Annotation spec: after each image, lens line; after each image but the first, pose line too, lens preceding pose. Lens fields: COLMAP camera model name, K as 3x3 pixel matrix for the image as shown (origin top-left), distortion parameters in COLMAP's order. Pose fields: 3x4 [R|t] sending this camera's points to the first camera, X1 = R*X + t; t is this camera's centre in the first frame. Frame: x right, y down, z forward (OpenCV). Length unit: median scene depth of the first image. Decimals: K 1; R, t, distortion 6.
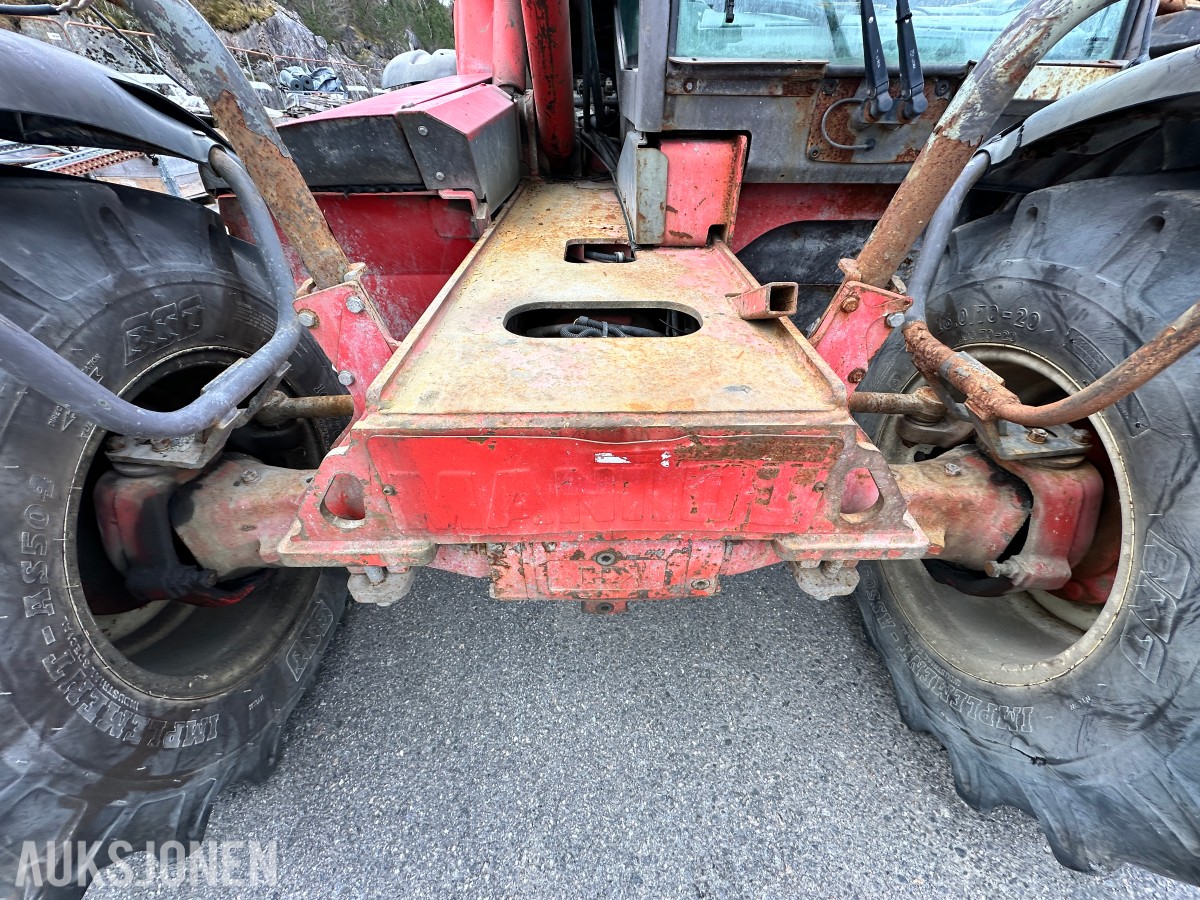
lens RADIAL K [[474.8, 0, 601.8], [0, 474.8, 451.1], [0, 0, 1]] dist [-0.000744, -0.000624]
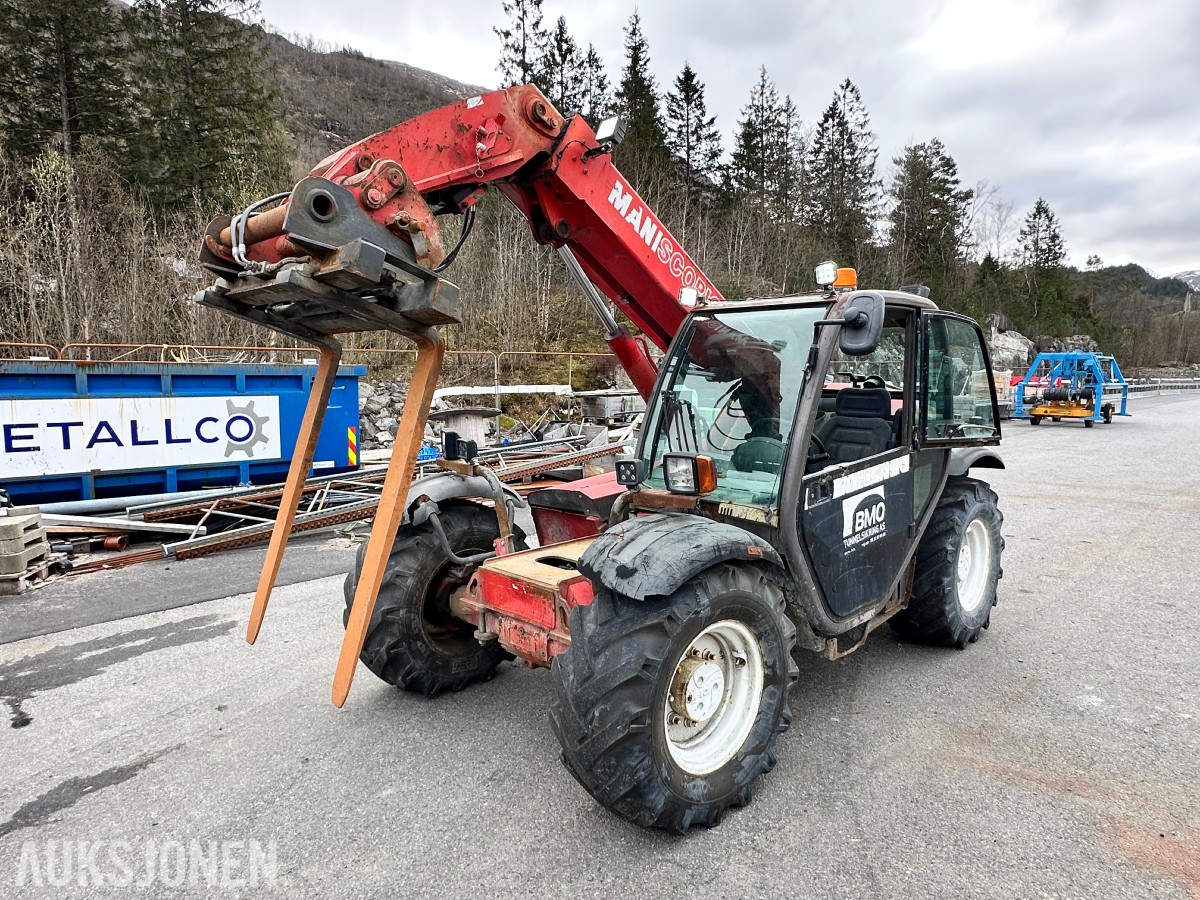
lens RADIAL K [[750.7, 0, 598.3], [0, 750.7, 457.5], [0, 0, 1]] dist [-0.004080, 0.002827]
pose [[0.688072, 0.073751, -0.721885, 2.712481], [-0.428323, 0.844307, -0.322003, 0.452876], [0.585744, 0.530761, 0.612533, -1.635128]]
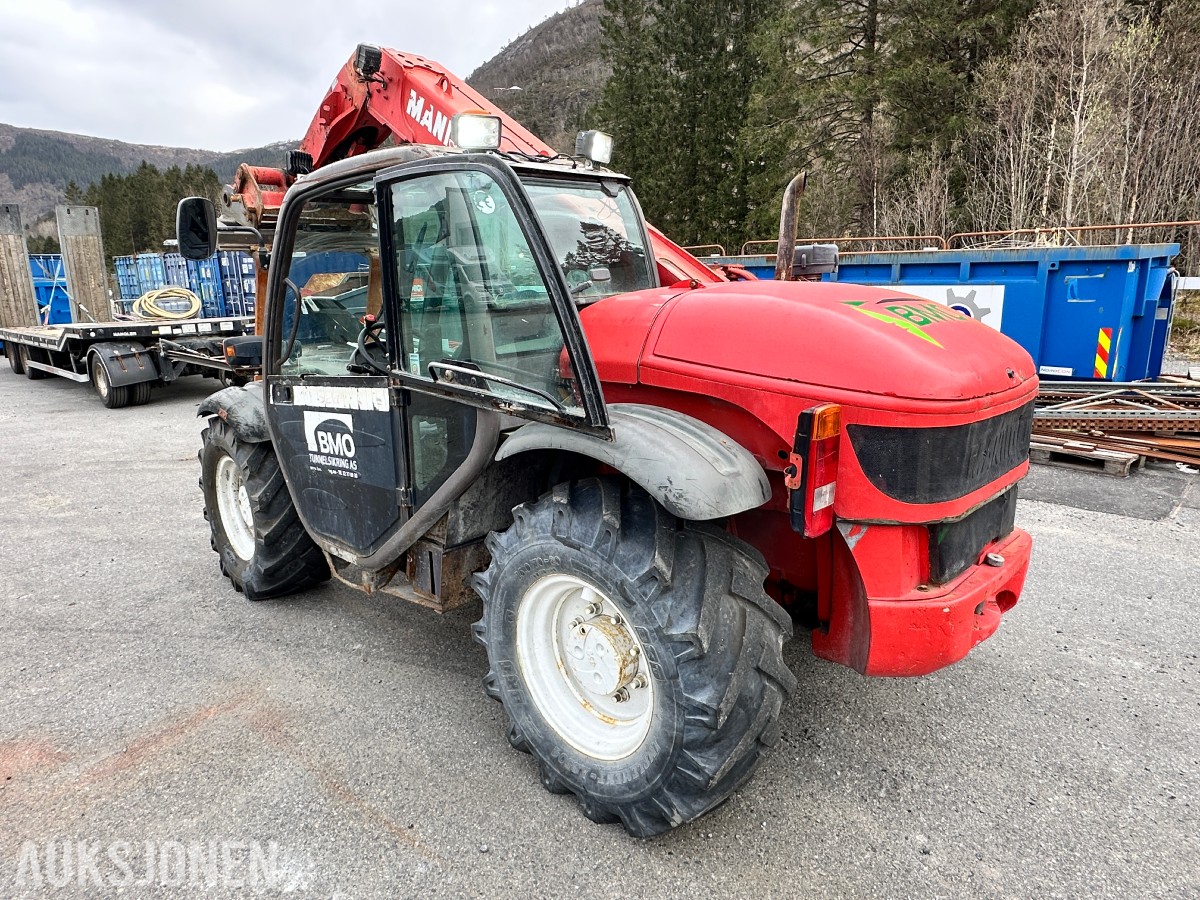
lens RADIAL K [[750.7, 0, 602.8], [0, 750.7, 457.7], [0, 0, 1]] dist [-0.004080, 0.002827]
pose [[-0.701276, 0.181329, -0.689443, 2.398076], [-0.408363, 0.690539, 0.596989, -3.353414], [0.584339, 0.700197, -0.410210, 3.530287]]
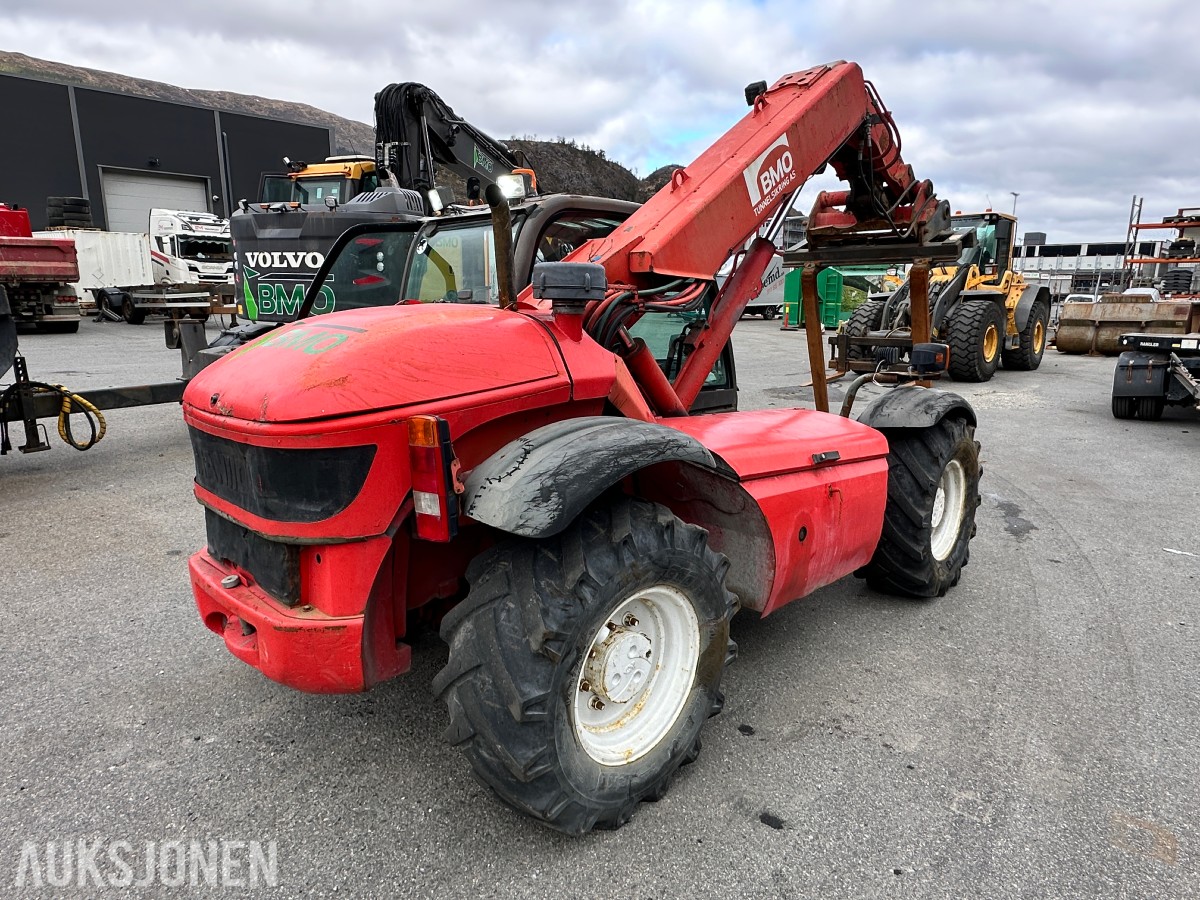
lens RADIAL K [[750.7, 0, 595.0], [0, 750.7, 462.3], [0, 0, 1]] dist [-0.004080, 0.002827]
pose [[-0.704367, -0.153817, 0.692970, -2.519219], [0.424301, 0.691403, 0.584748, -3.401399], [-0.569066, 0.705905, -0.421737, 3.584412]]
